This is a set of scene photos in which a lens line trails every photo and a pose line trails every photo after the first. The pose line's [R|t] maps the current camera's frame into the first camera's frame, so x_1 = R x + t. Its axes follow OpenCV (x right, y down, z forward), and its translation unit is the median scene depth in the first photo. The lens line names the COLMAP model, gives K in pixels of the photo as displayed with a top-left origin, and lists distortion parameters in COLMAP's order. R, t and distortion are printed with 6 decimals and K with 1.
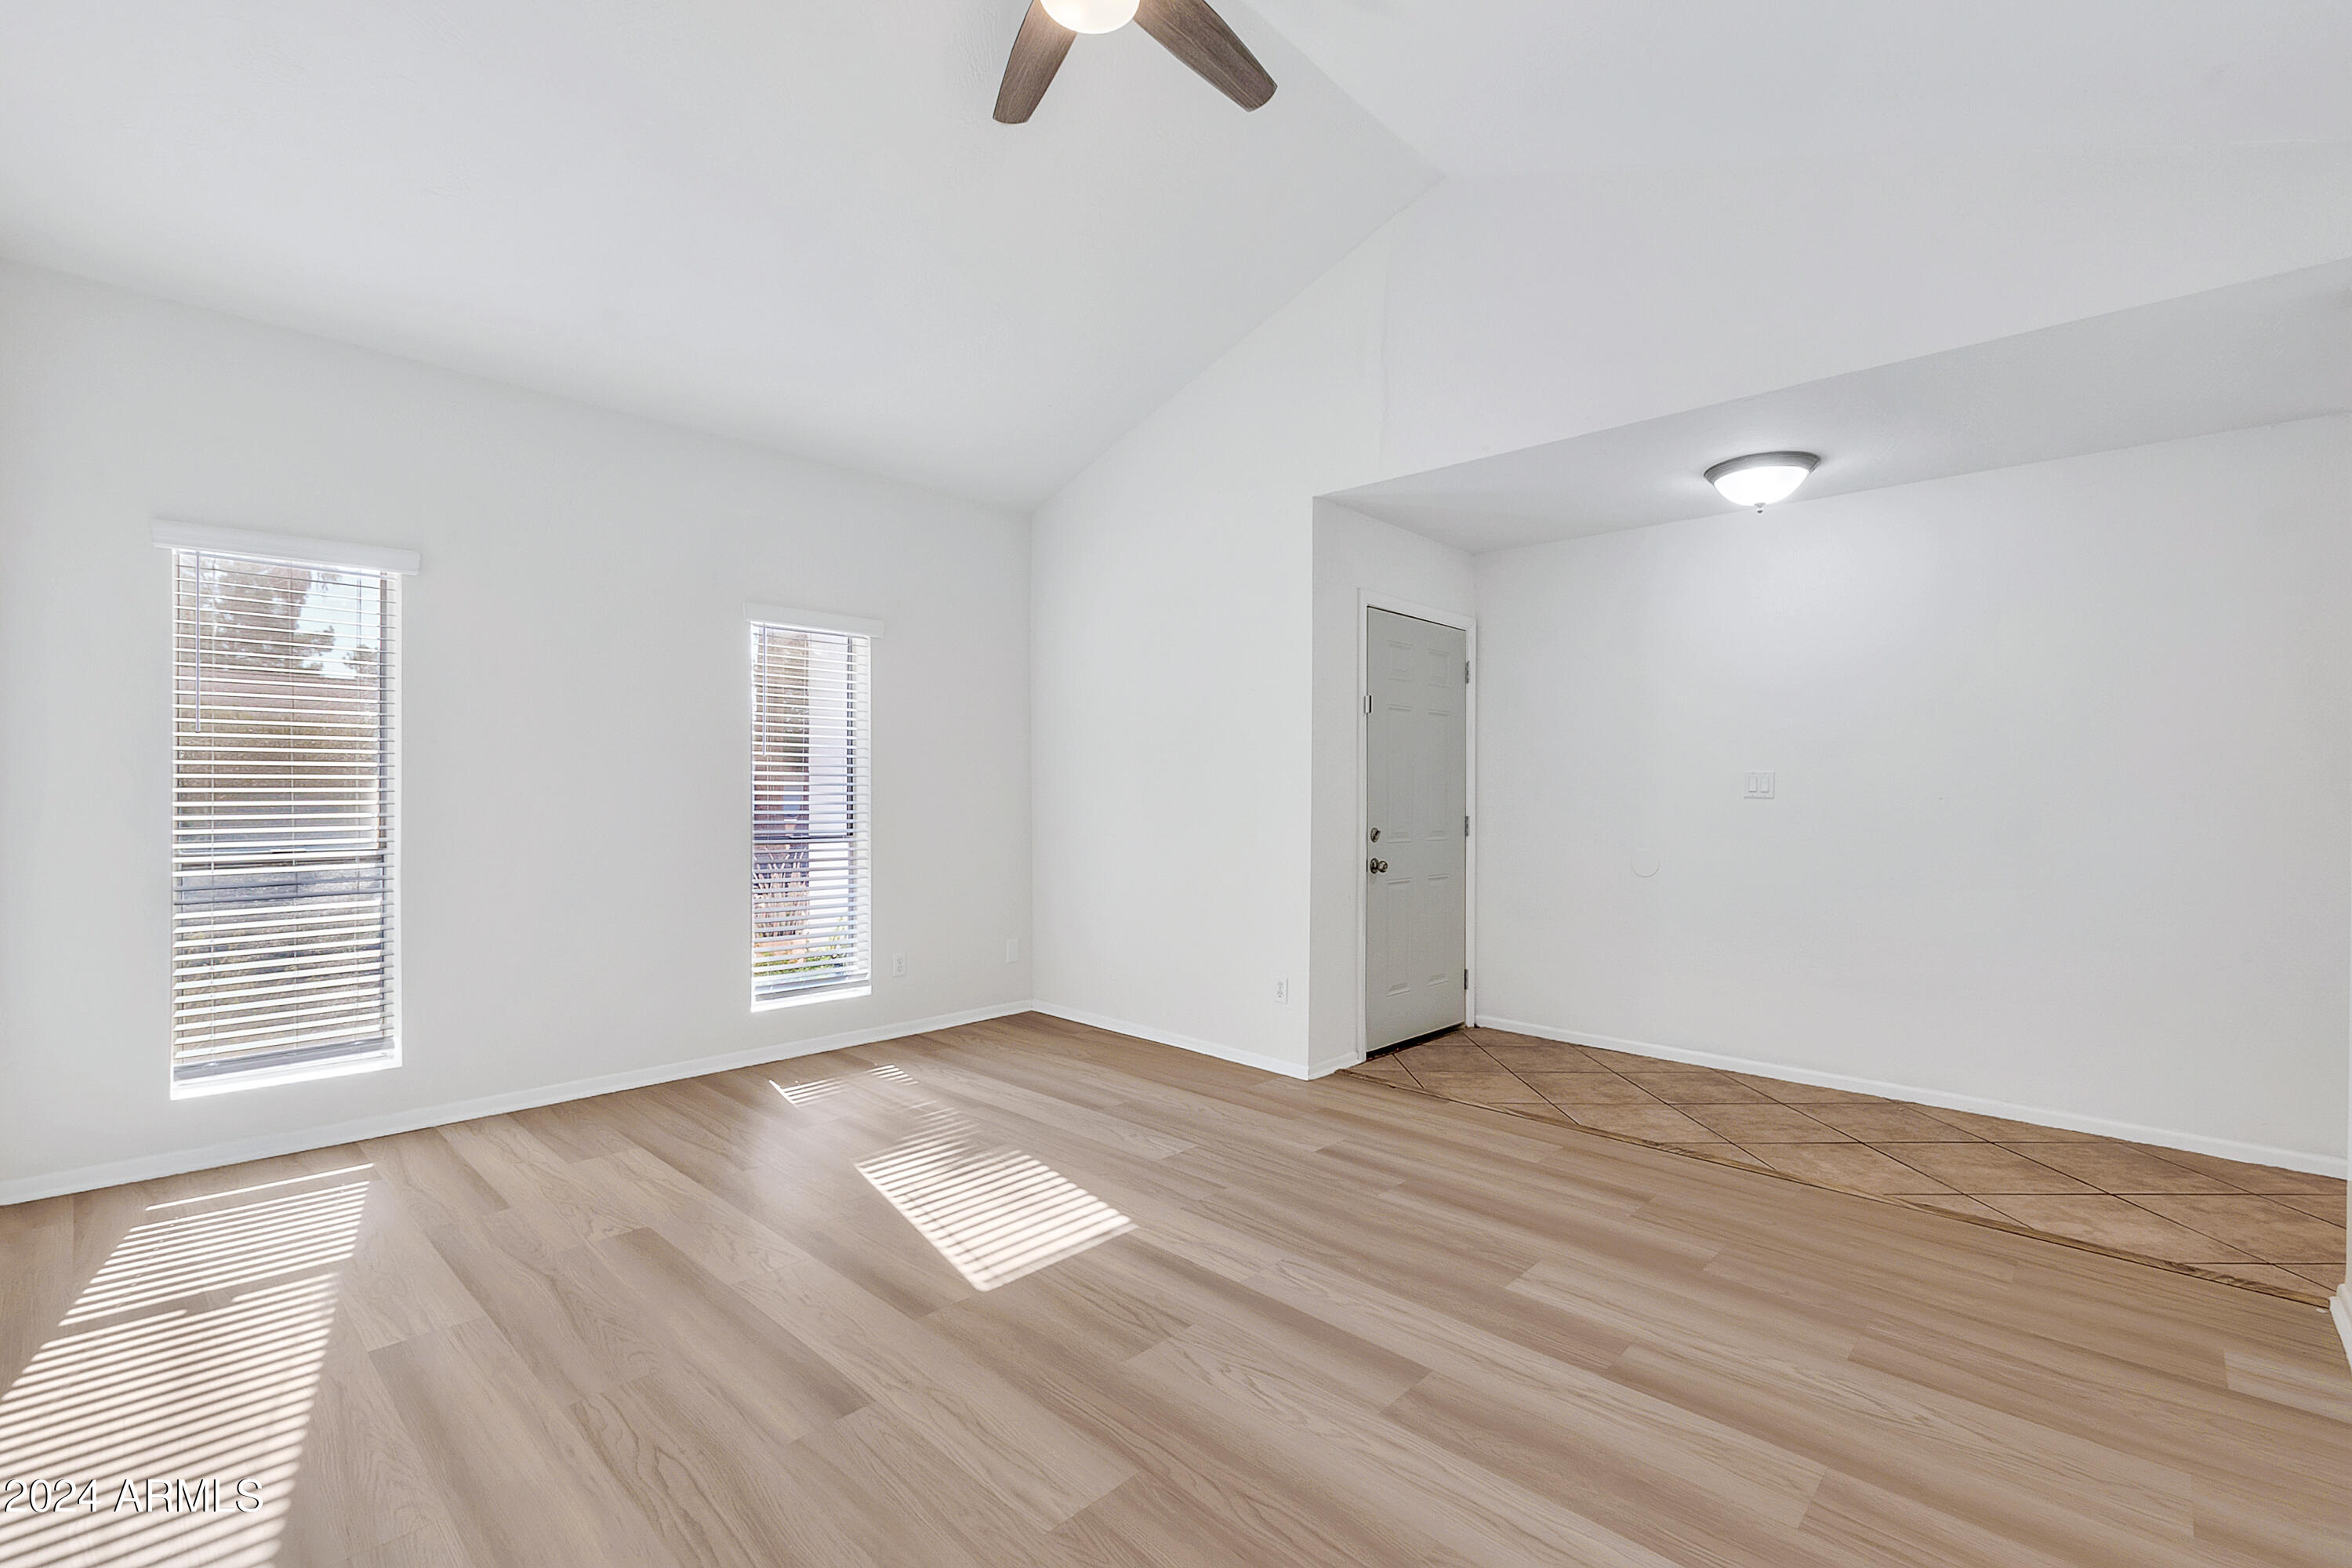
lens RADIAL K [[1034.4, 0, 1169.3], [0, 1034.4, 787.0], [0, 0, 1]] dist [0.001949, 0.000403]
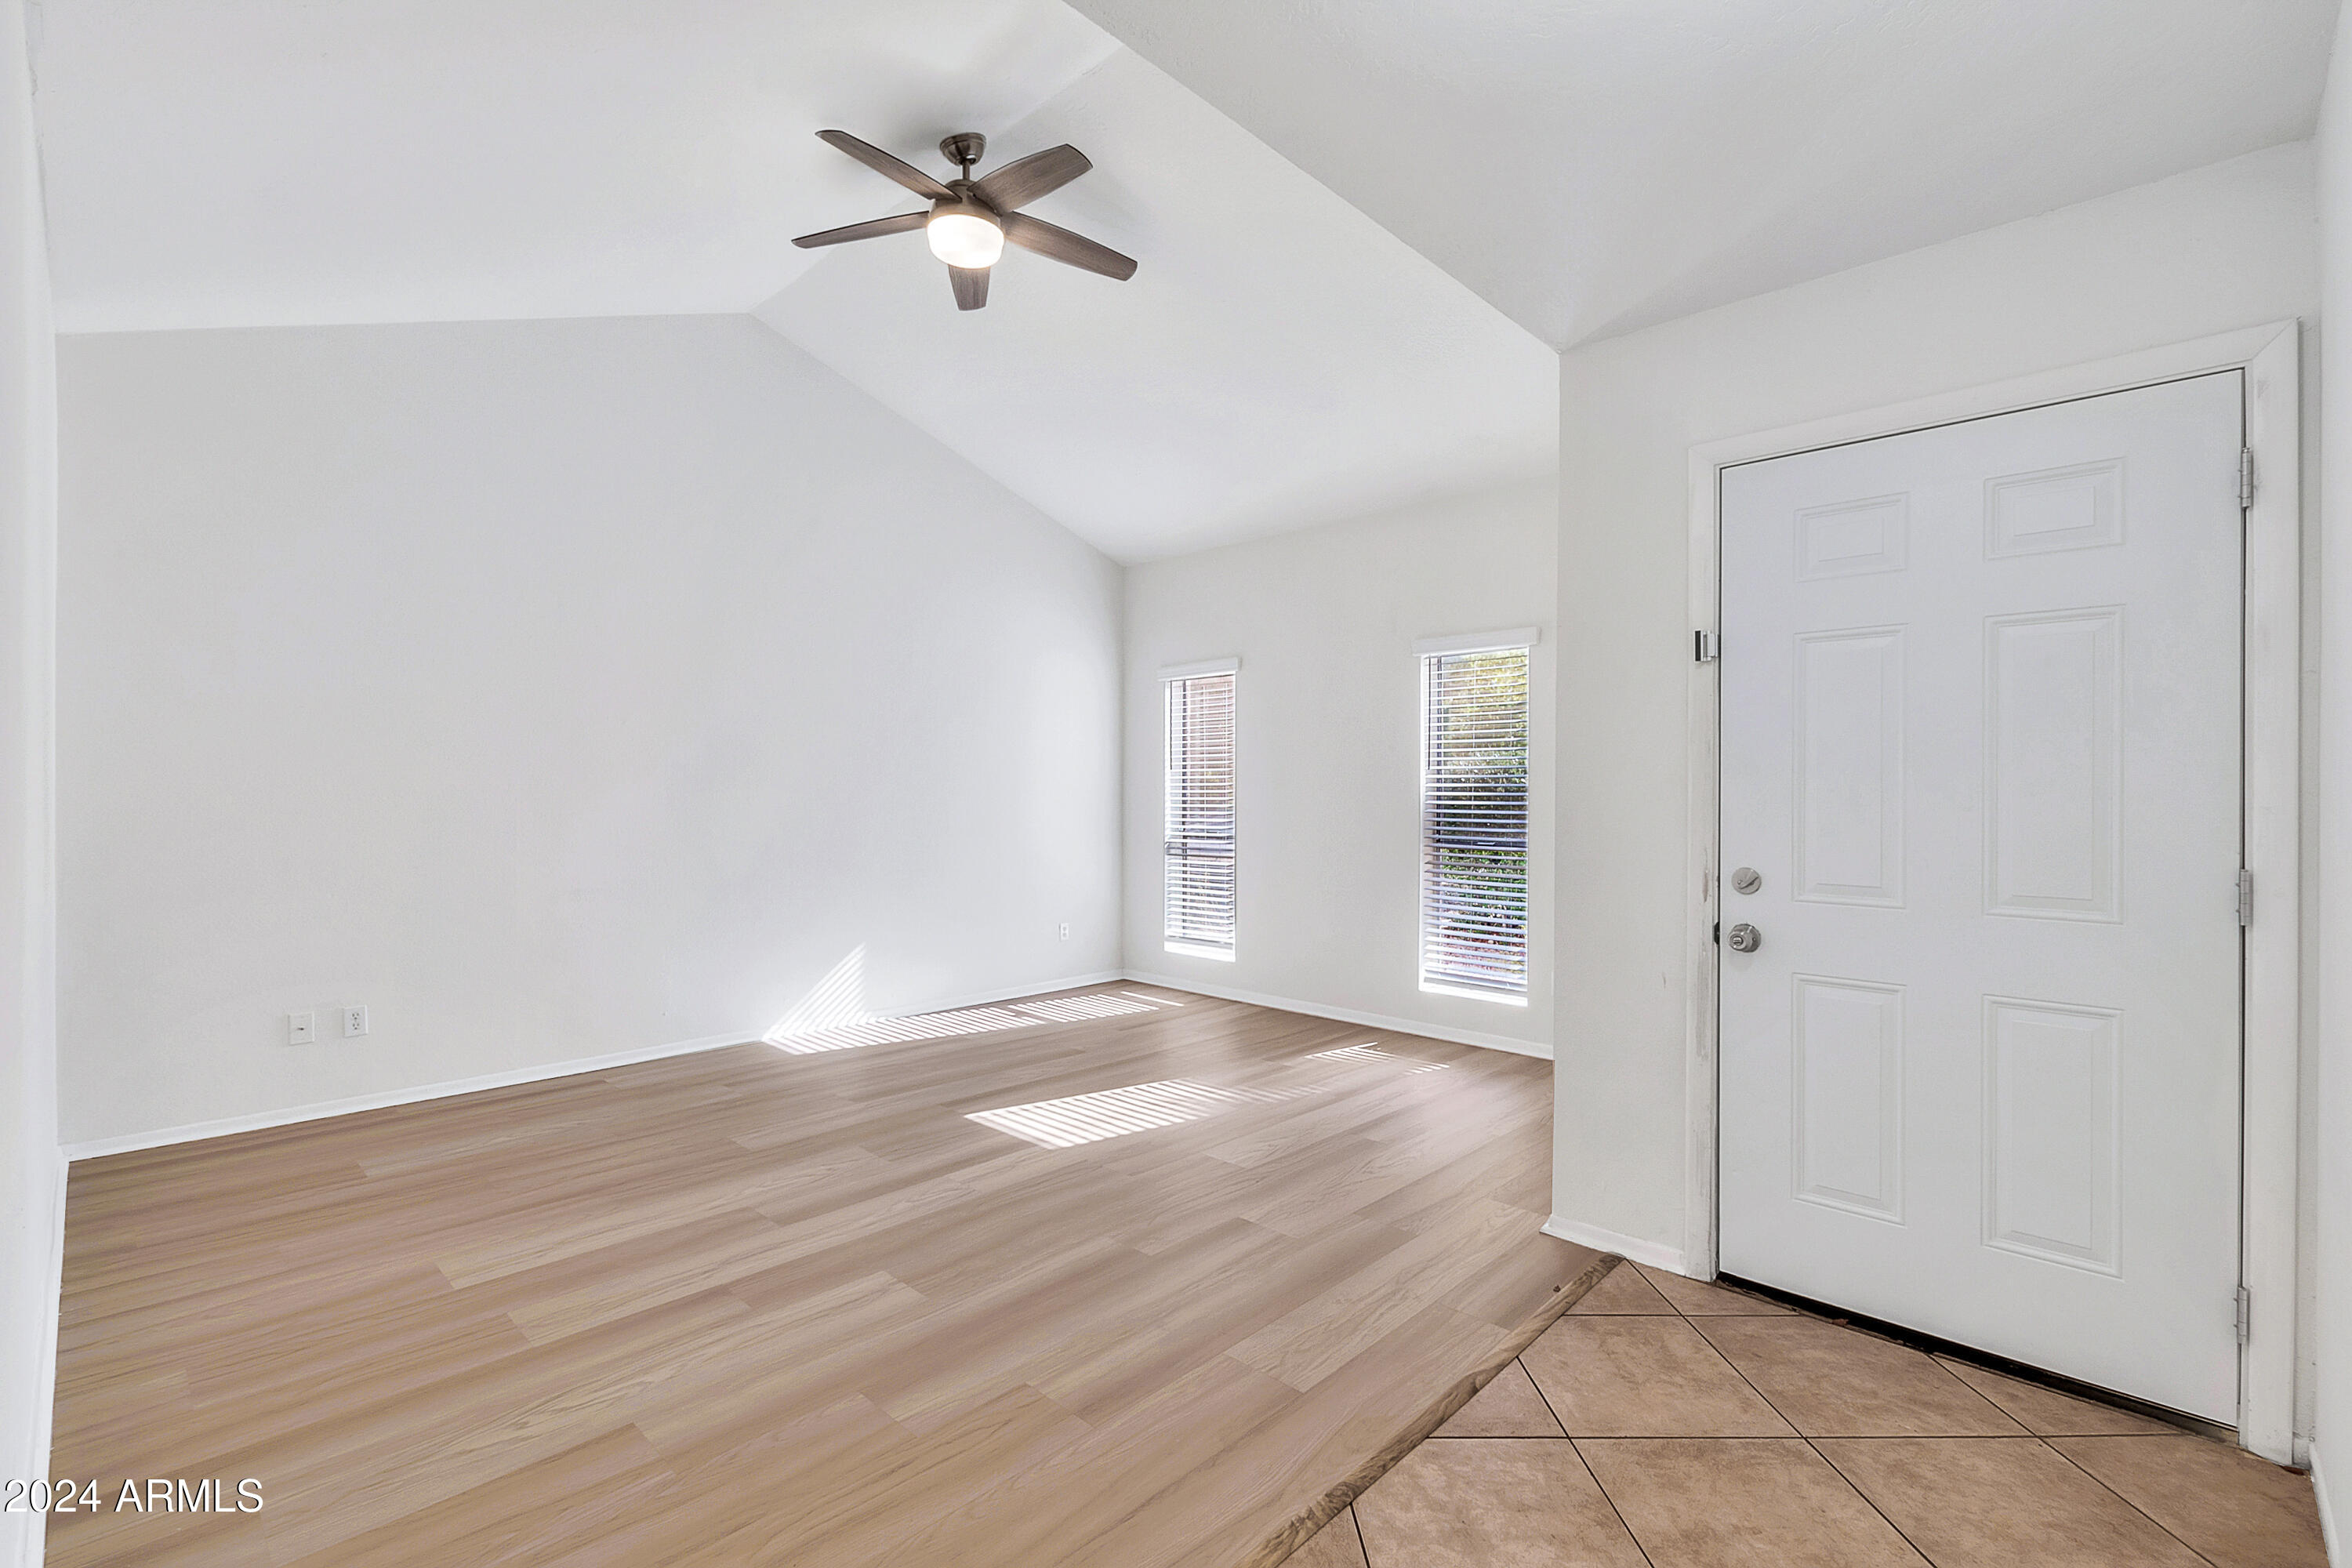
lens RADIAL K [[1034.4, 0, 1169.2], [0, 1034.4, 791.2], [0, 0, 1]] dist [0.001949, 0.000403]
pose [[-0.002928, -0.010044, -0.999945, 1.098072], [-0.003238, 0.999944, -0.010035, 0.008122], [0.999990, 0.003209, -0.002961, 1.033603]]
